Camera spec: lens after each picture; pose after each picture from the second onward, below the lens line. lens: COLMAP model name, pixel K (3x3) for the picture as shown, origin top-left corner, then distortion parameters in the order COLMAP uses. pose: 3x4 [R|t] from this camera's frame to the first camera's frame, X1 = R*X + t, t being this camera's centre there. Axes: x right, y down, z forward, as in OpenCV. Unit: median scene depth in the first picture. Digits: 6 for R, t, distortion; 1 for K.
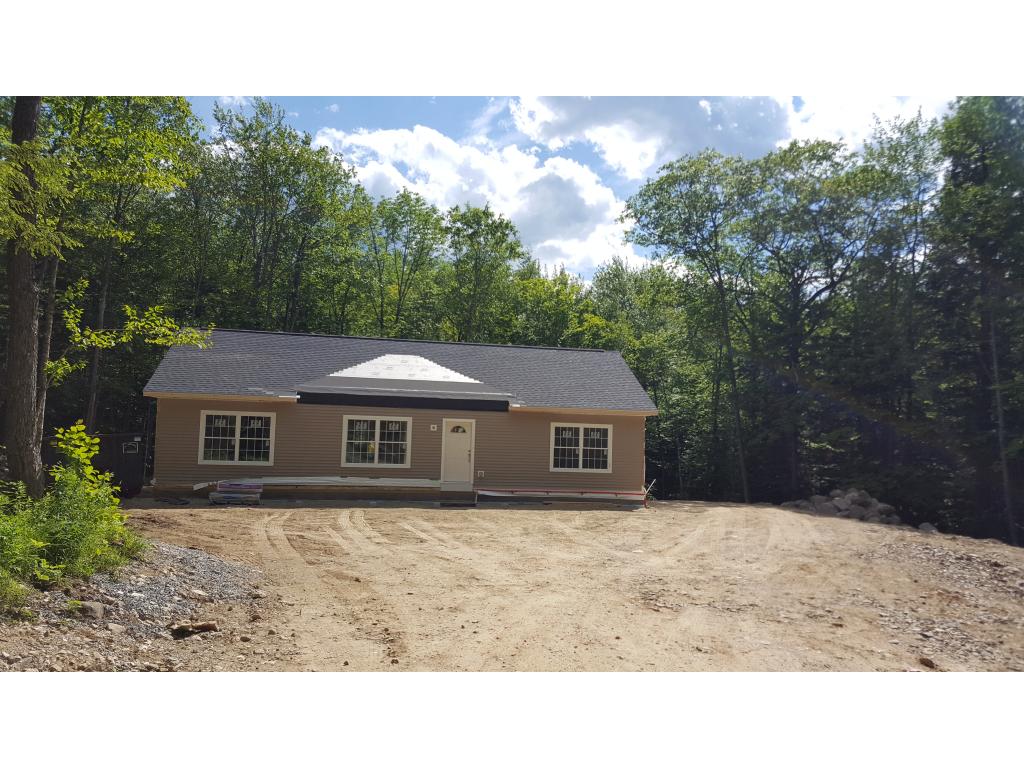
lens RADIAL K [[733.4, 0, 512.0], [0, 733.4, 384.0], [0, 0, 1]] dist [0.067912, -0.004812]
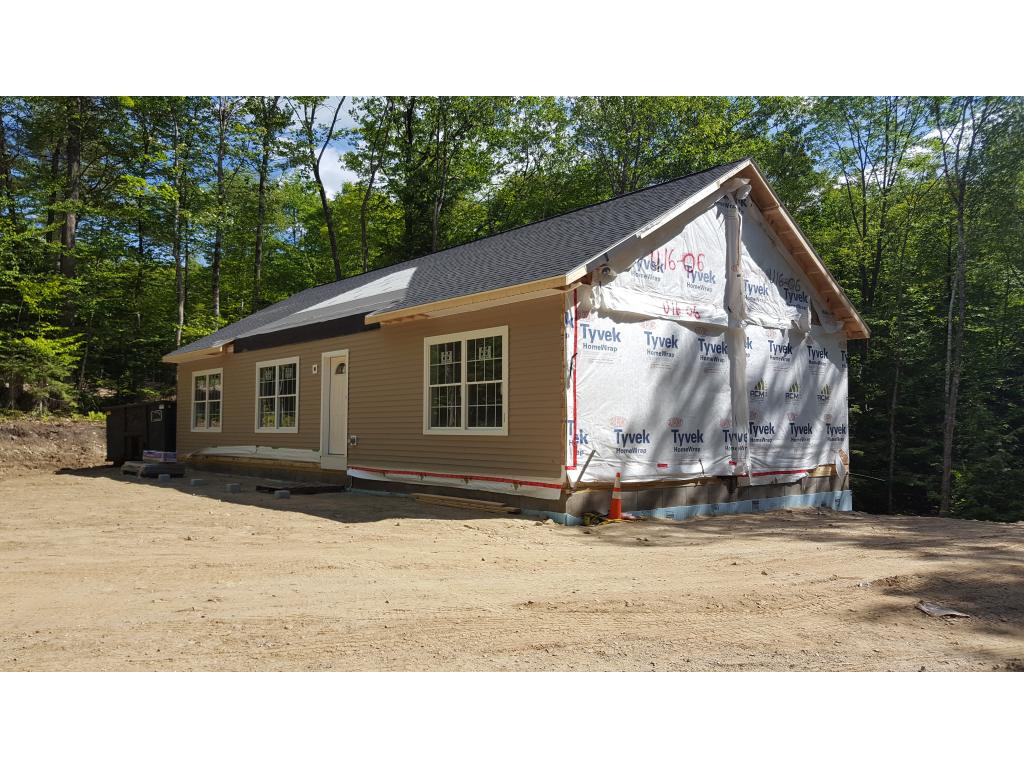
lens RADIAL K [[733.4, 0, 512.0], [0, 733.4, 384.0], [0, 0, 1]] dist [0.067912, -0.004812]
pose [[0.524528, -0.072099, -0.848335, 0.523142], [0.111249, 0.993669, -0.015665, 0.100694], [0.844094, -0.086160, 0.529228, 0.797622]]
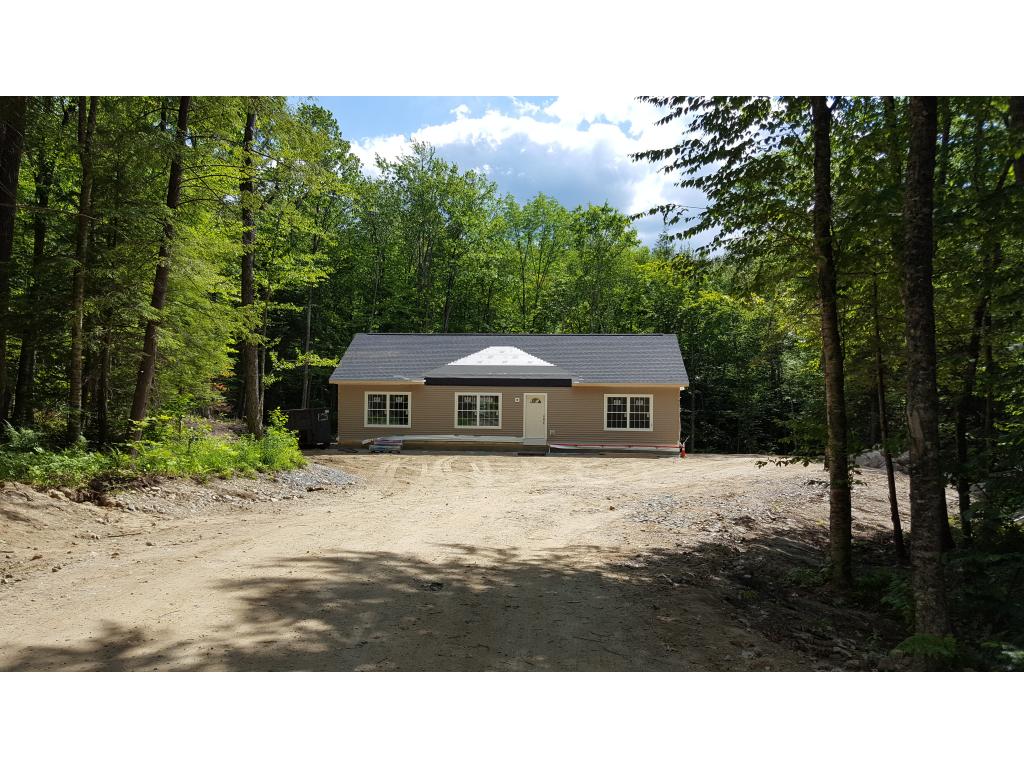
lens RADIAL K [[733.4, 0, 512.0], [0, 733.4, 384.0], [0, 0, 1]] dist [0.067912, -0.004812]
pose [[0.964061, -0.026513, -0.264354, 0.250110], [0.039509, 0.998252, 0.043962, -0.031851], [0.262726, -0.052826, 0.963423, -0.339375]]
